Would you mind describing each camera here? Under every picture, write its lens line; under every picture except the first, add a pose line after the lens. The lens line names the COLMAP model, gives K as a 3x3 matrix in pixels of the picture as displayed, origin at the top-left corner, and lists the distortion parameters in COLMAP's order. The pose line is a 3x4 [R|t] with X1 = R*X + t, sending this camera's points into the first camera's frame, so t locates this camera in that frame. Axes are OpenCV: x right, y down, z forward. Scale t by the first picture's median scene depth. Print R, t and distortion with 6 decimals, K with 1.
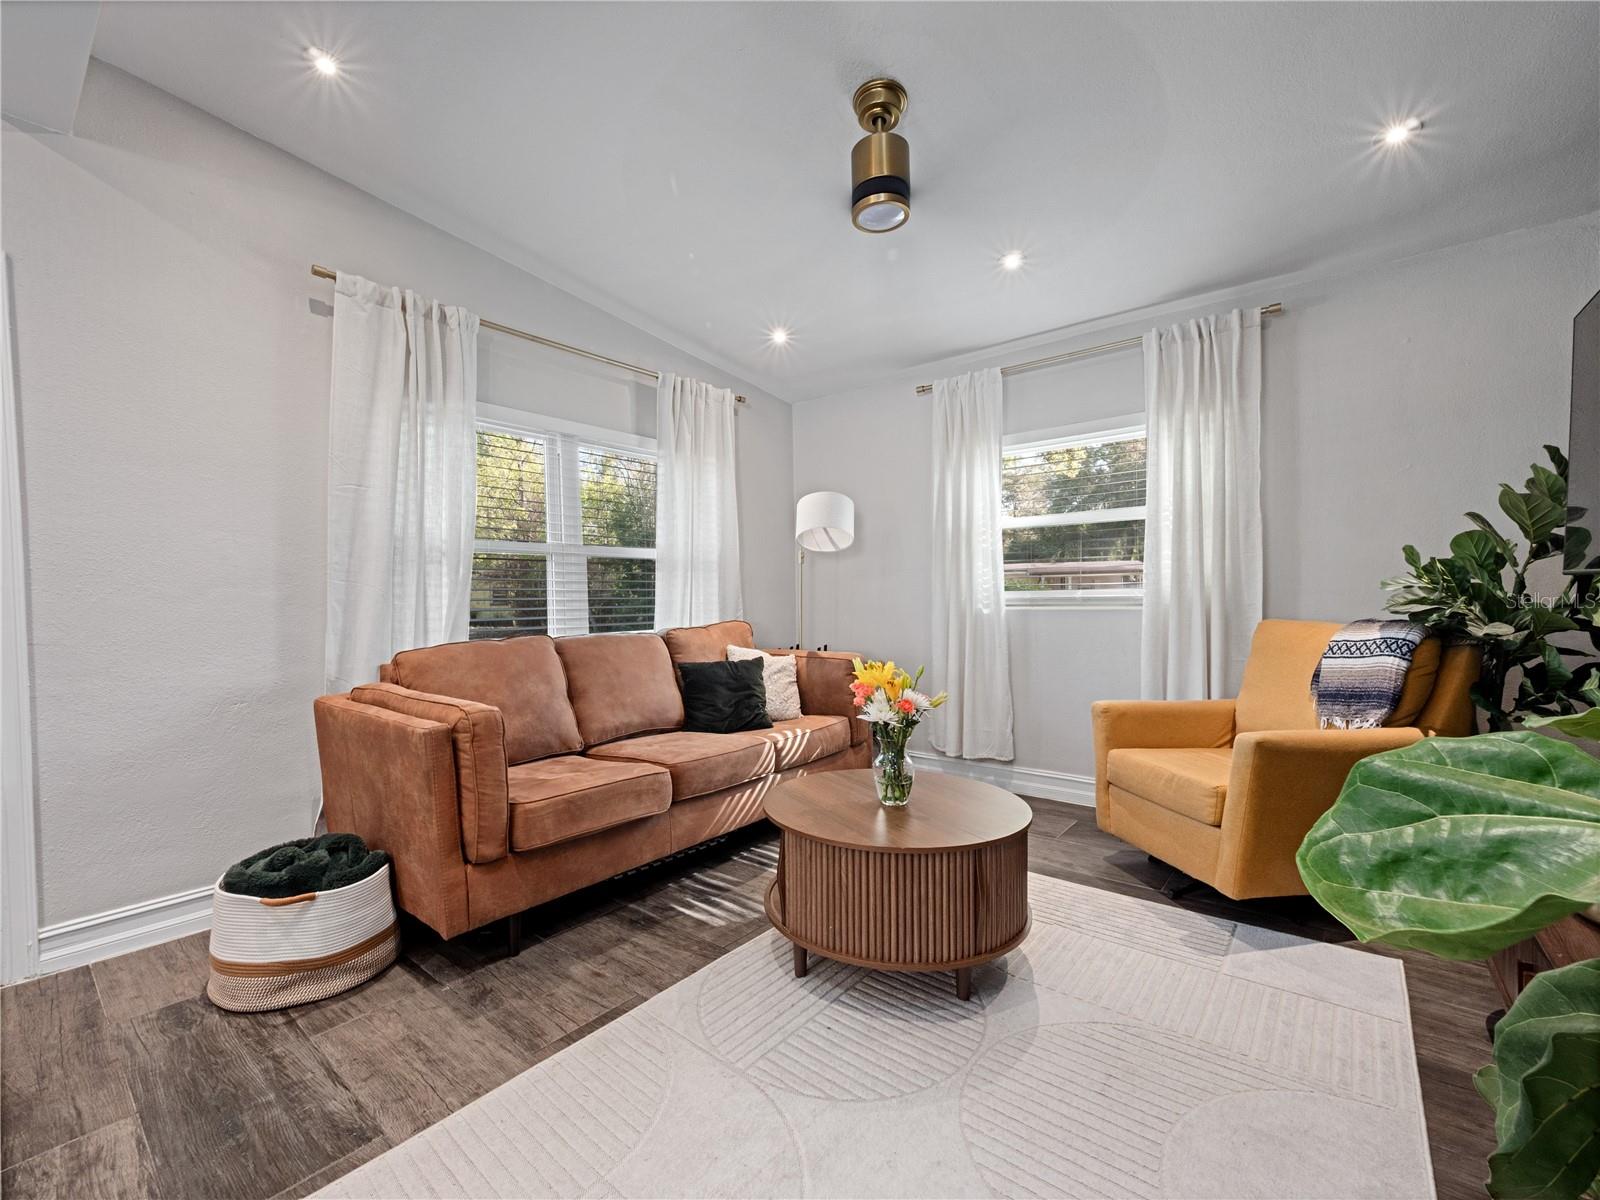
lens RADIAL K [[680.9, 0, 770.4], [0, 680.9, 620.7], [0, 0, 1]] dist [0.014753, -0.012823]
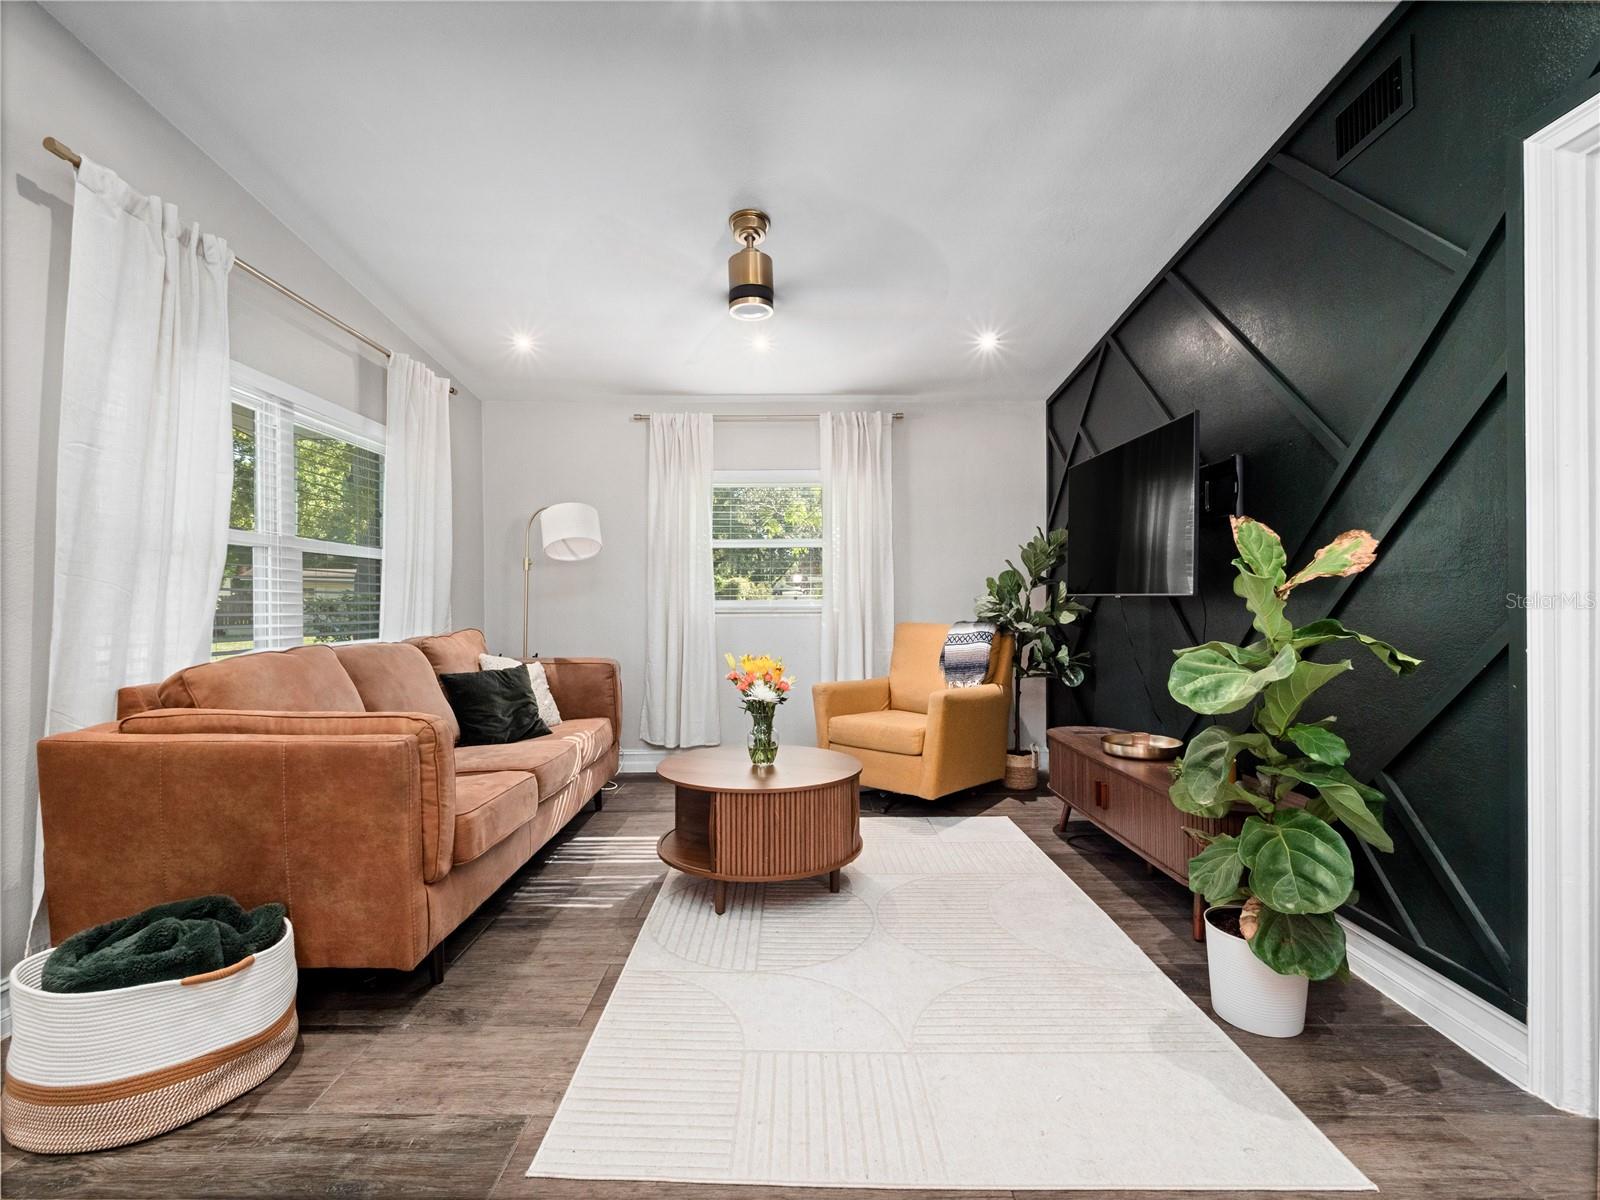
lens RADIAL K [[735.9, 0, 772.7], [0, 735.9, 604.8], [0, 0, 1]] dist [0.003872, -0.000027]
pose [[0.774180, 0.010383, 0.632880, -0.585966], [0.014179, 0.999330, -0.033741, 0.011625], [-0.632806, 0.035095, 0.773514, -0.076887]]
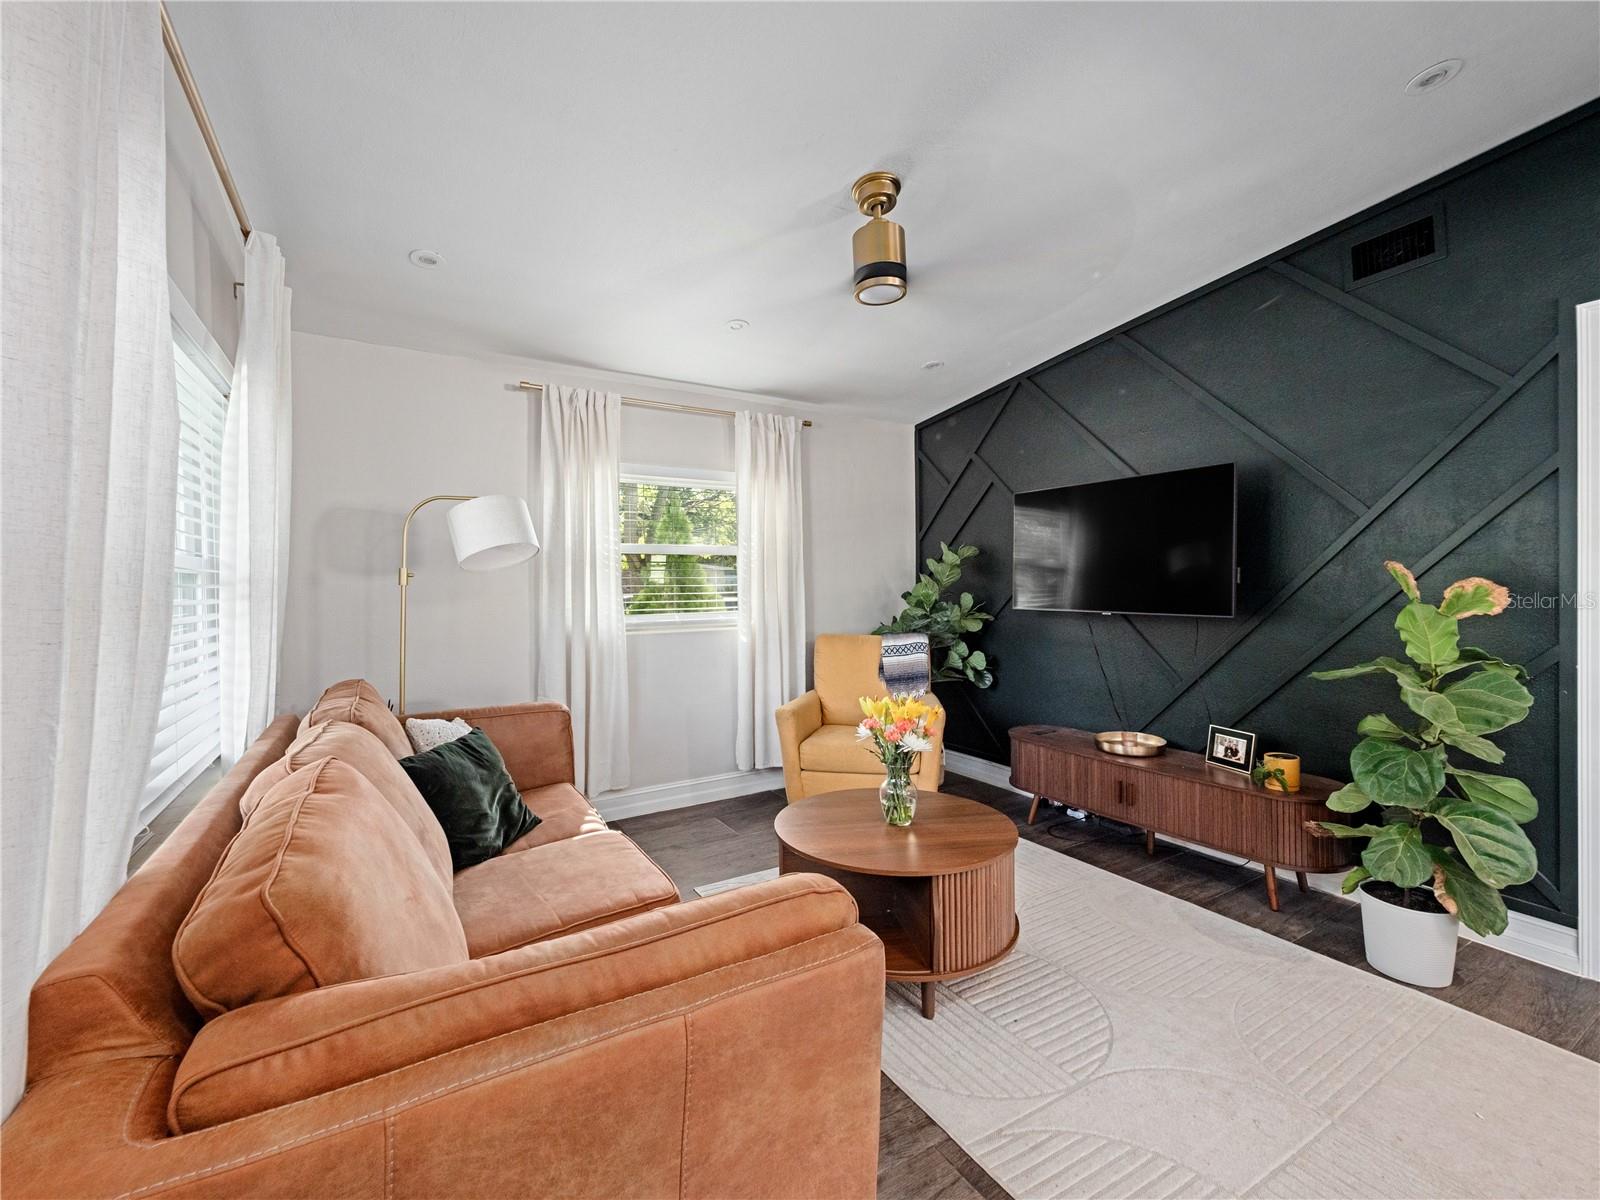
lens RADIAL K [[683.7, 0, 768.5], [0, 683.7, 602.3], [0, 0, 1]] dist [0.000637, 0.000060]
pose [[0.334117, -0.013009, 0.942442, -0.804569], [0.041293, 0.999147, -0.000848, -0.085120], [-0.941627, 0.039200, 0.334369, 0.698058]]
